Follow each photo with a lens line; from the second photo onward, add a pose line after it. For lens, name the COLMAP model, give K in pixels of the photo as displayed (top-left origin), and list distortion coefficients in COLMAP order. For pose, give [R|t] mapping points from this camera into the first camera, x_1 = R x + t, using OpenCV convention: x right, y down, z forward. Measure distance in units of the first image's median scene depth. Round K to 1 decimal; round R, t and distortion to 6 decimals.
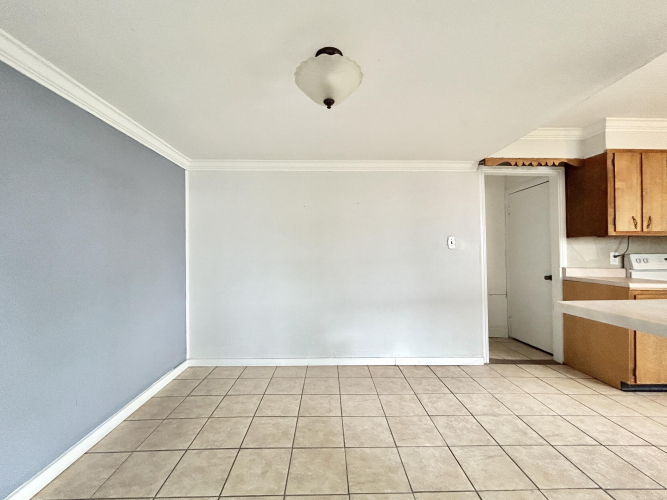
lens RADIAL K [[278.2, 0, 331.1], [0, 278.2, 247.8], [0, 0, 1]] dist [0.002135, 0.000585]
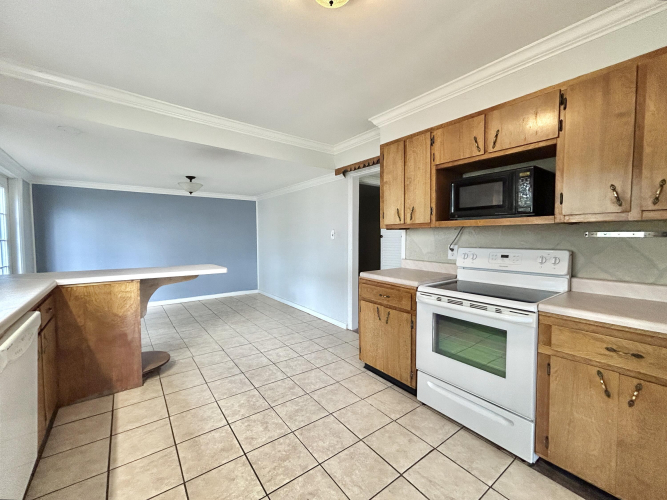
lens RADIAL K [[278.2, 0, 331.1], [0, 278.2, 247.8], [0, 0, 1]] dist [0.002135, 0.000585]
pose [[0.586005, 0.034941, -0.809554, 1.742543], [0.013430, 0.998514, 0.052818, -0.029835], [0.810196, -0.041824, 0.584665, 0.232222]]
